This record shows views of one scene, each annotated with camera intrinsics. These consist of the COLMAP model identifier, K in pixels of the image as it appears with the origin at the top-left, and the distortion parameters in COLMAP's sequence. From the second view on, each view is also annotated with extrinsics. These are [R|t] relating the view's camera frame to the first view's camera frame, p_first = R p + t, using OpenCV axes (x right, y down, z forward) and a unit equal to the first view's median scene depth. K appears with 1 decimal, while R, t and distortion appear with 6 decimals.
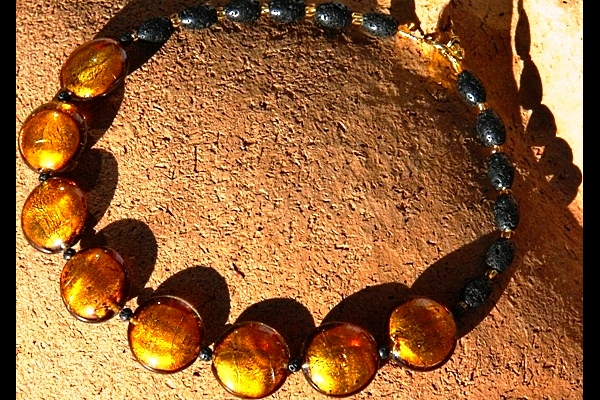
lens RADIAL K [[2317.3, 0, 299.9], [0, 2317.3, 200.1], [0, 0, 1]] dist [-0.087617, 0.000000]
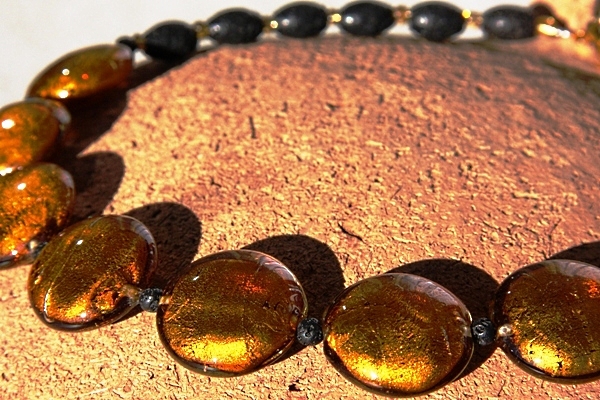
lens RADIAL K [[2317.3, 0, 300.1], [0, 2317.3, 199.8], [0, 0, 1]] dist [-0.087617, 0.000000]
pose [[0.991228, -0.131954, -0.007381, -0.032442], [0.126743, 0.964939, -0.229846, 0.144860], [0.037452, 0.226894, 0.973199, 0.450217]]
